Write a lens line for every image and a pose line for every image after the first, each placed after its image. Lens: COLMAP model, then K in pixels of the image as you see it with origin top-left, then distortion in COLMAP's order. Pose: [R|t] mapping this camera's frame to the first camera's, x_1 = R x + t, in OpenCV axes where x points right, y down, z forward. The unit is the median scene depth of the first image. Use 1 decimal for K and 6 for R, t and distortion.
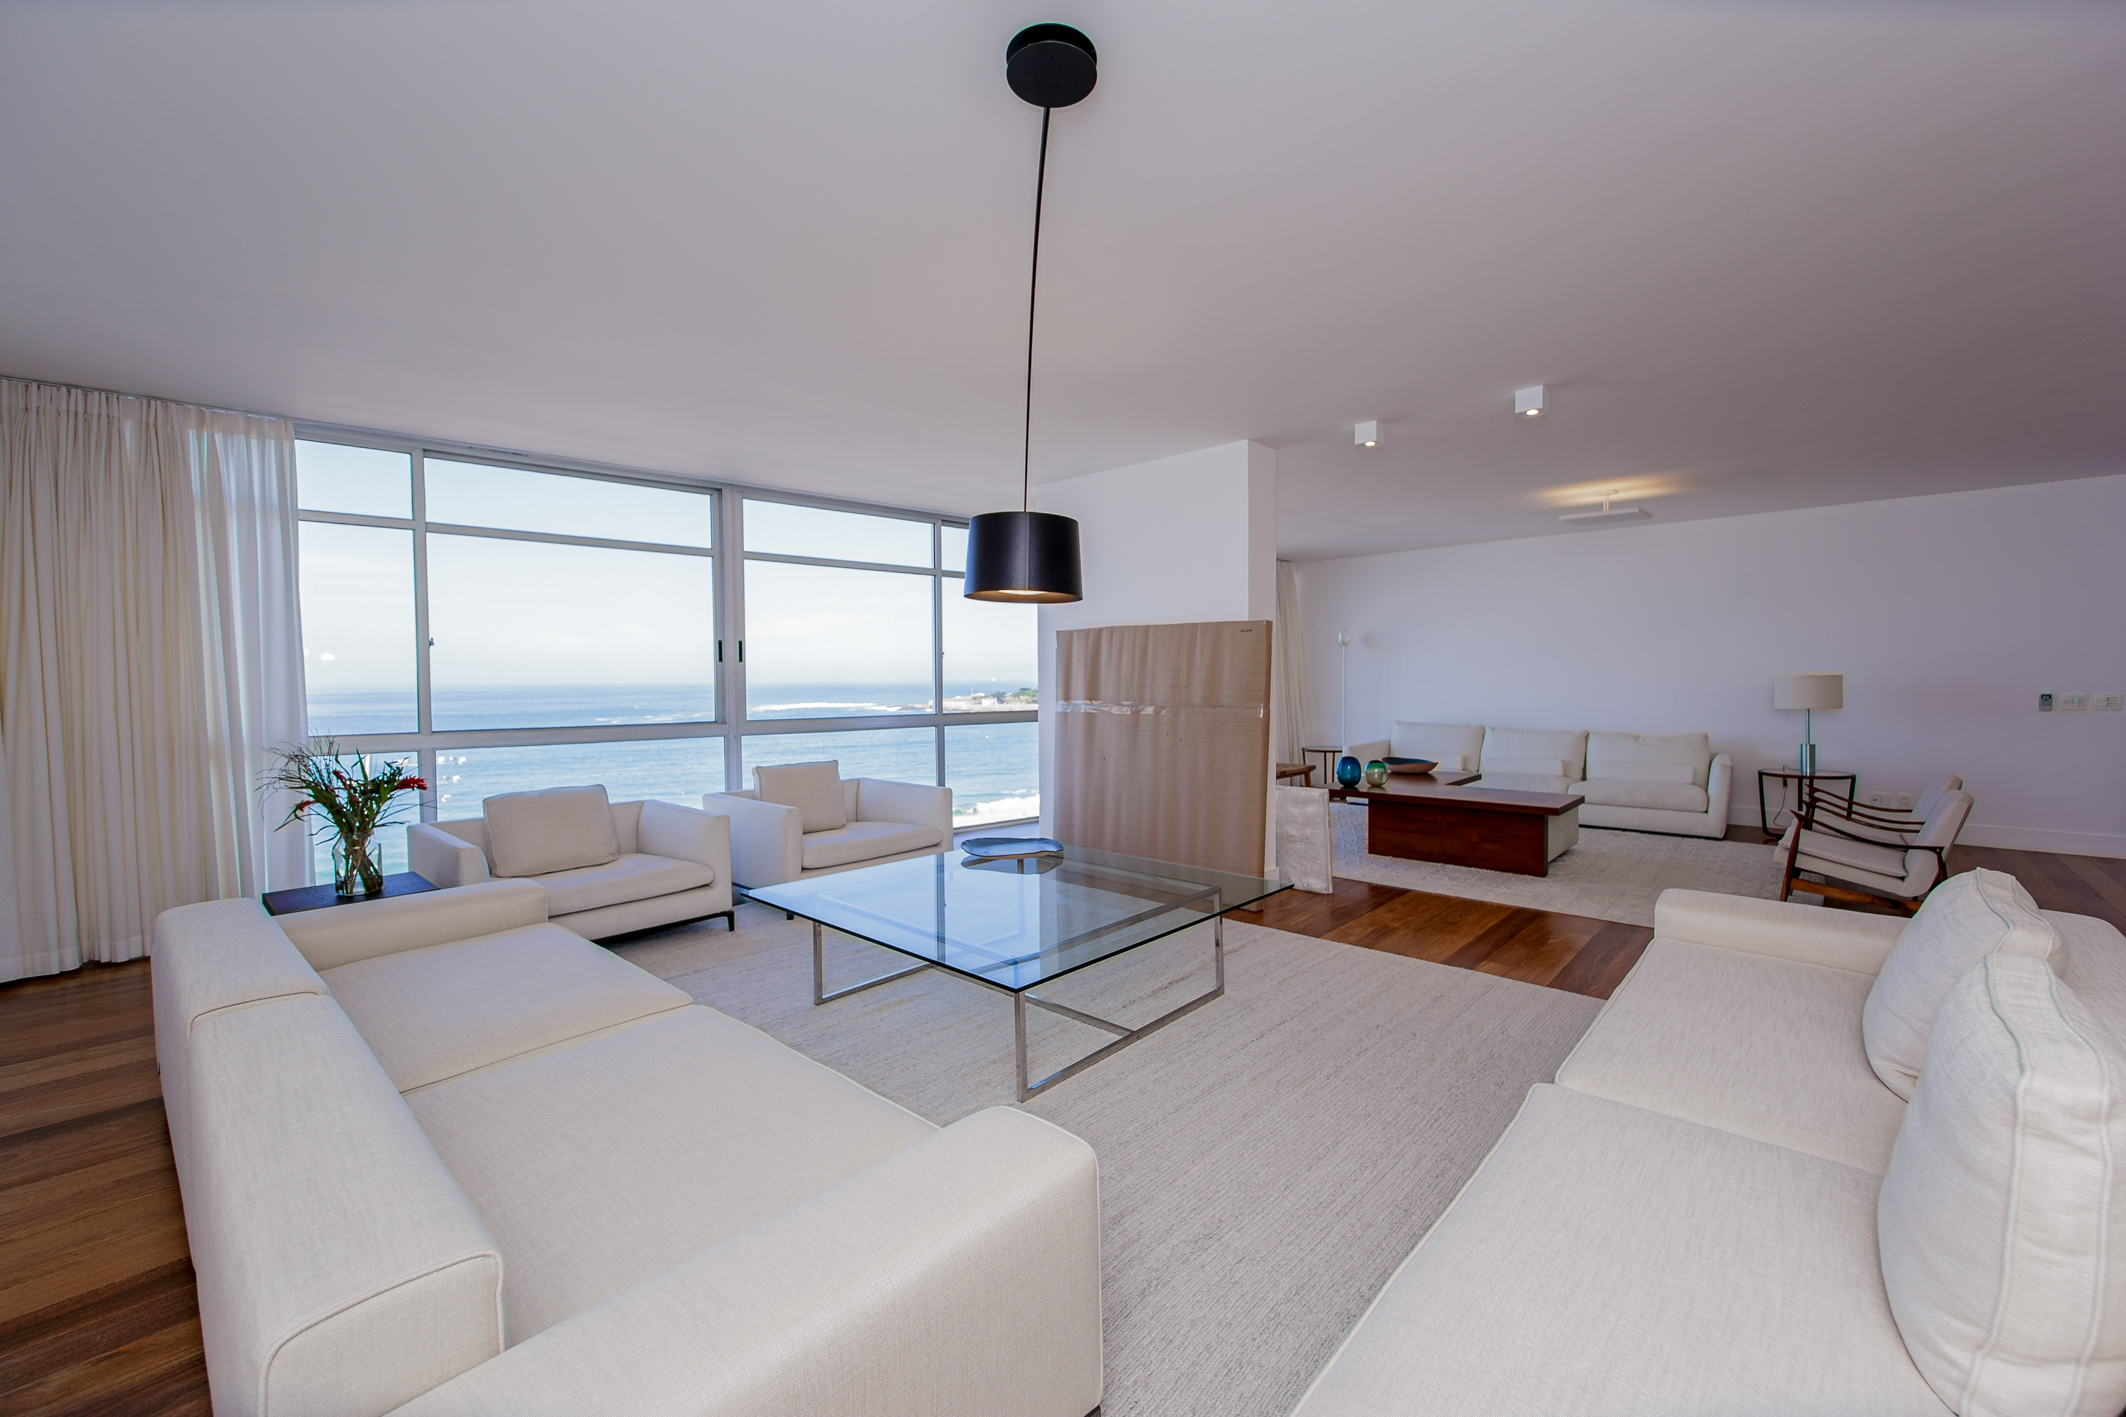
lens RADIAL K [[878.5, 0, 1046.4], [0, 878.5, 681.7], [0, 0, 1]] dist [0.010921, -0.002675]
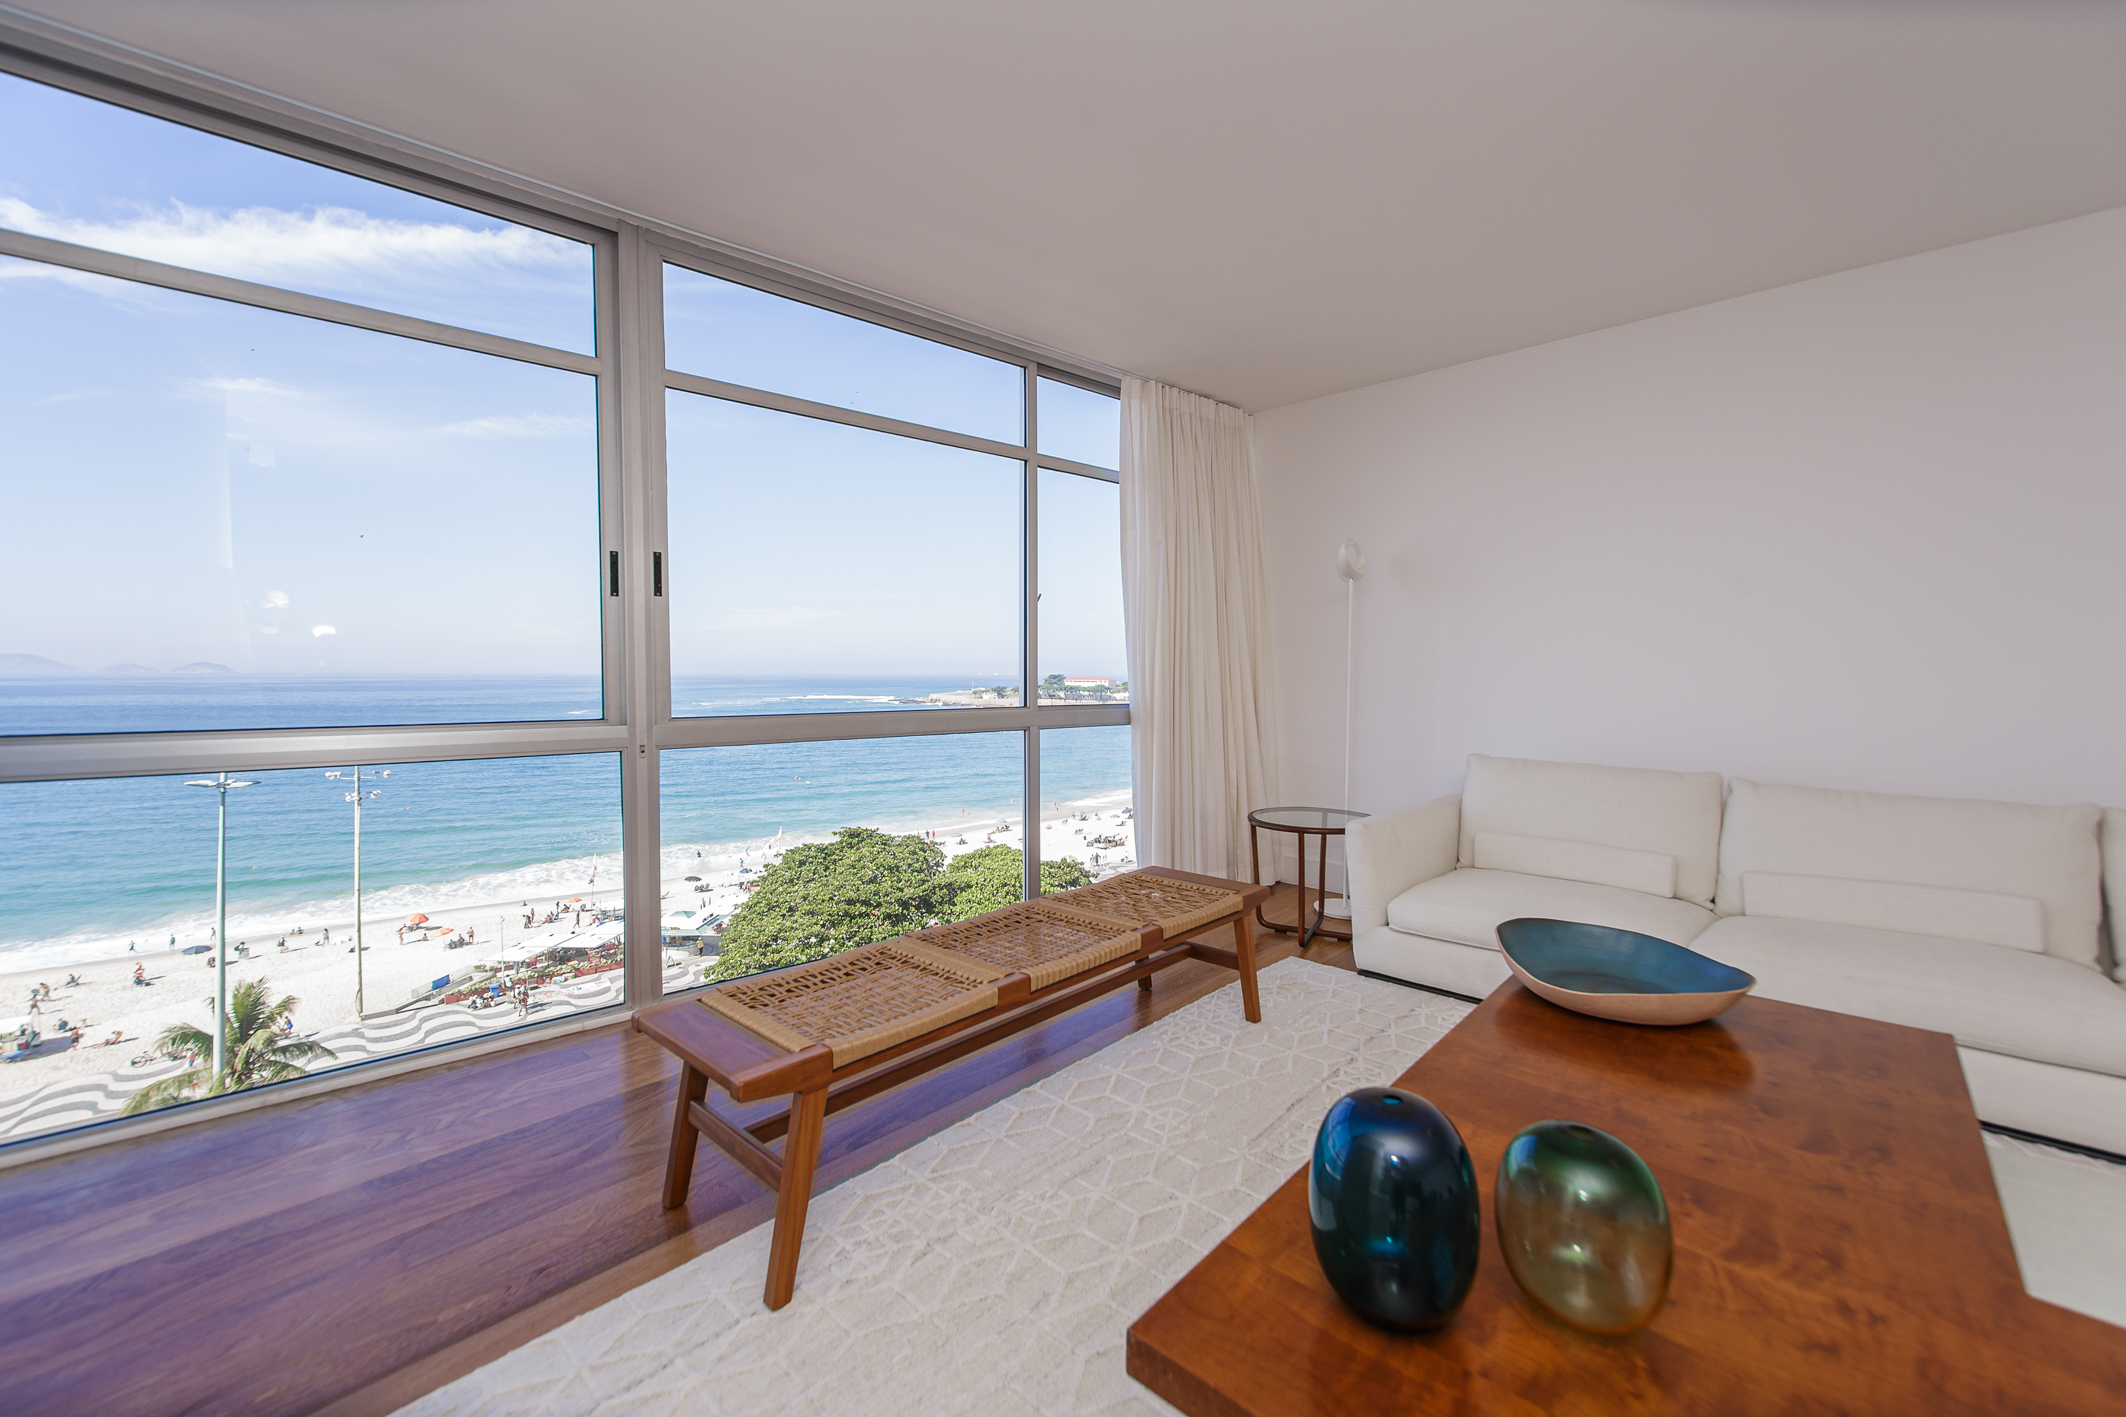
lens RADIAL K [[878.5, 0, 1061.7], [0, 878.5, 689.8], [0, 0, 1]] dist [0.010921, -0.002675]
pose [[0.999743, 0.010056, 0.020340, -0.132603], [-0.010335, 0.999854, 0.013636, 0.019876], [-0.020199, -0.013843, 0.999700, 0.506008]]
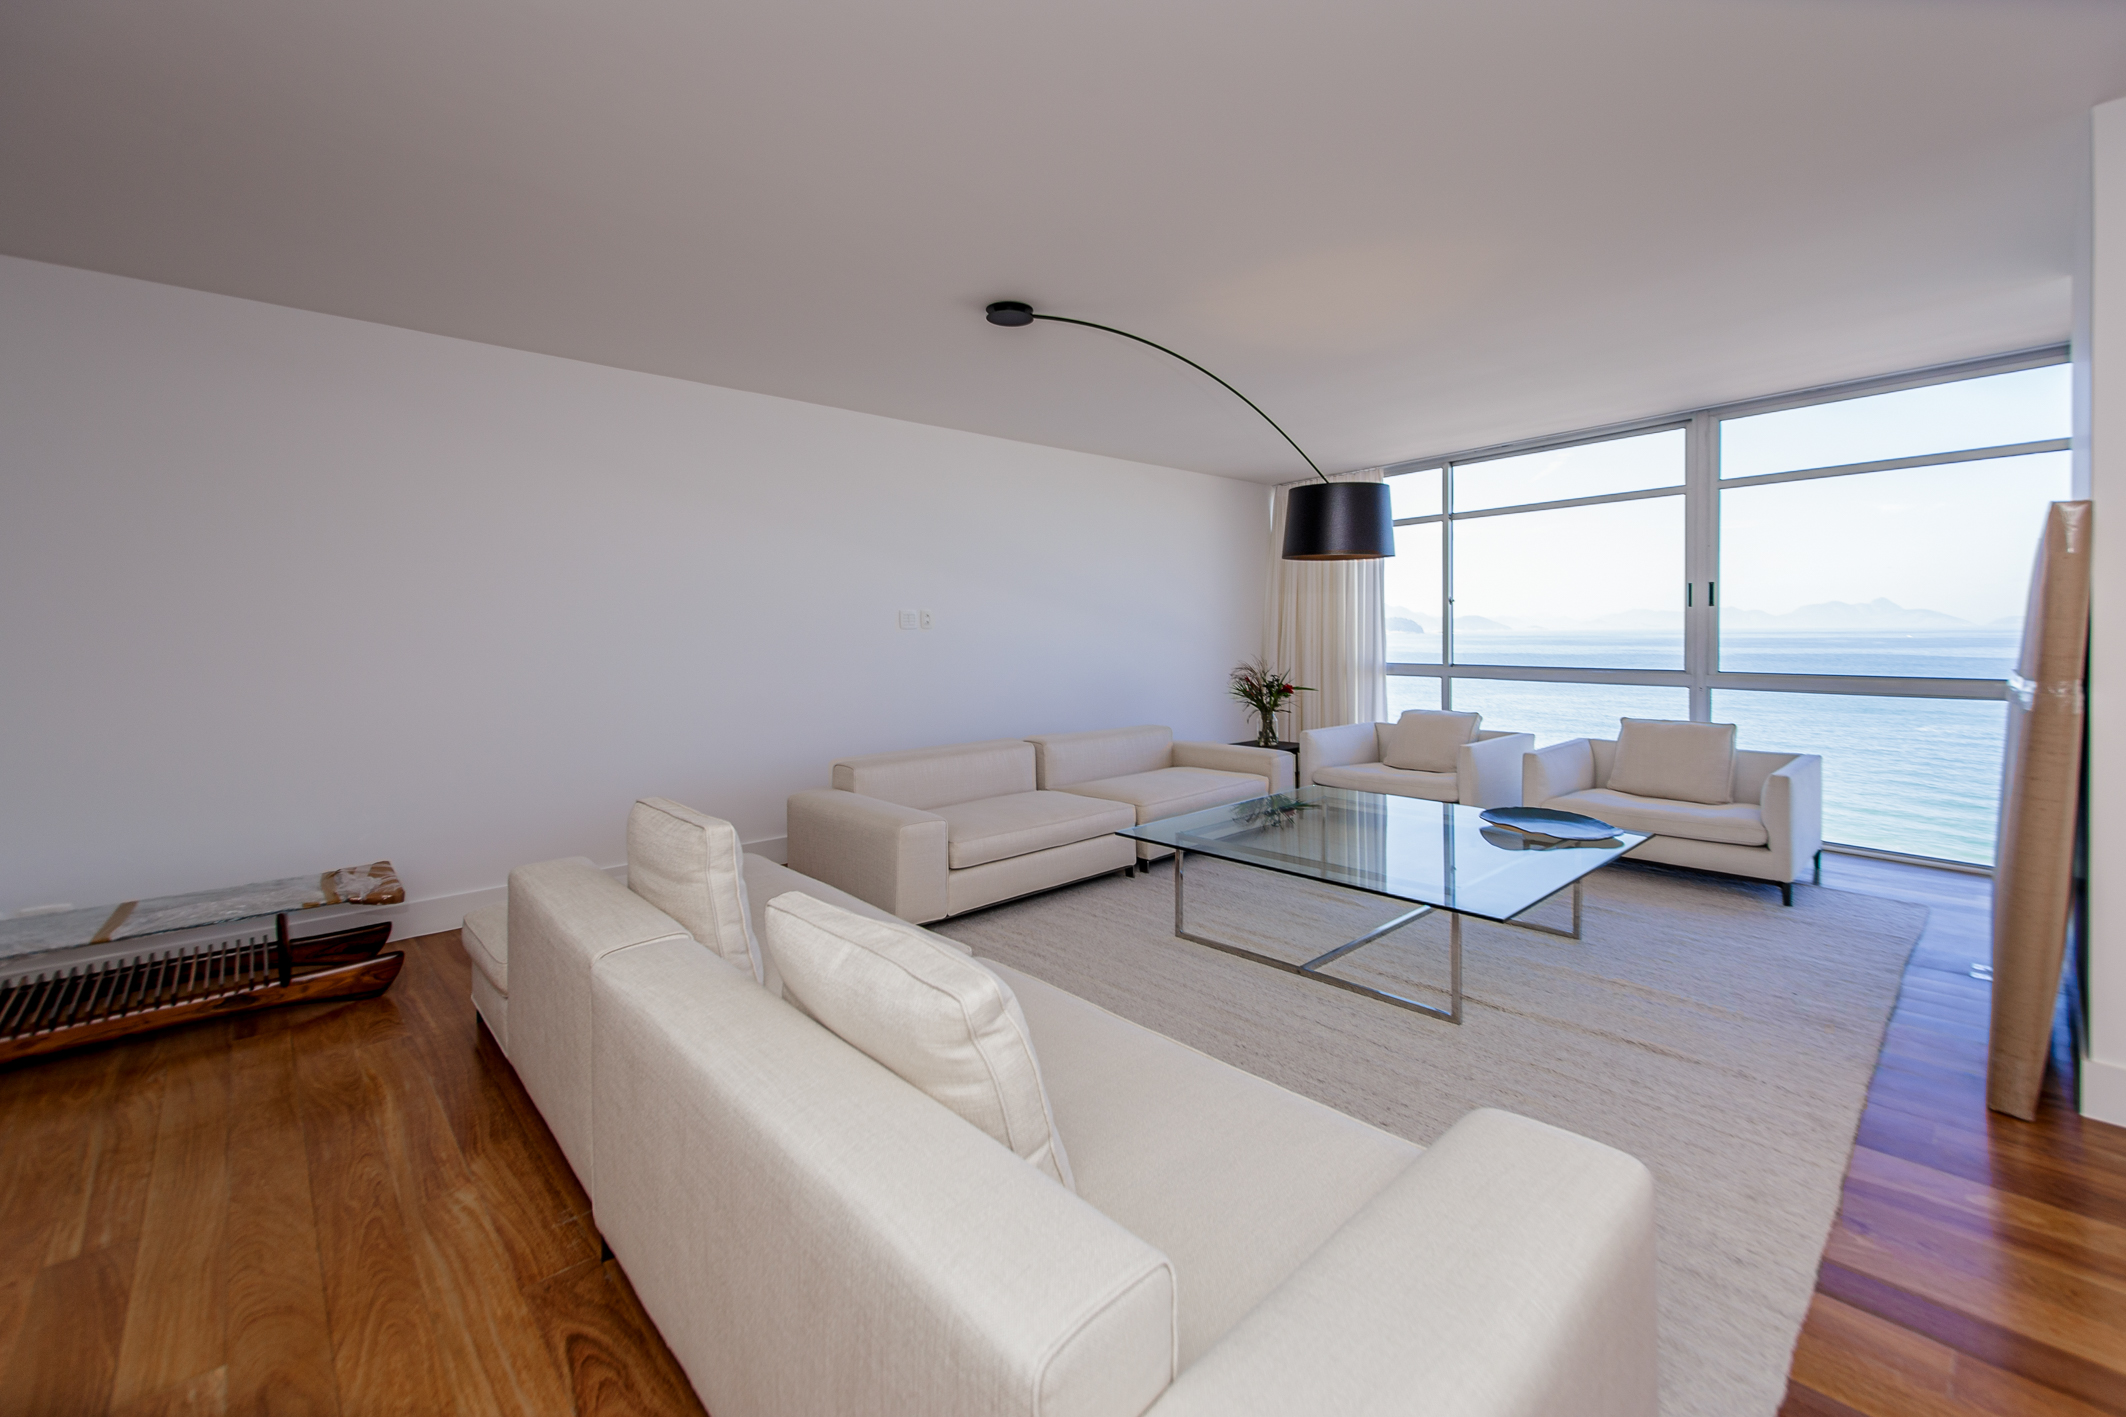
lens RADIAL K [[878.5, 0, 1046.6], [0, 878.5, 637.1], [0, 0, 1]] dist [0.010921, -0.002675]
pose [[-0.097743, 0.011225, -0.995148, 0.606798], [0.007115, 0.999919, 0.010580, -0.005502], [0.995186, -0.006046, -0.097814, 0.415916]]
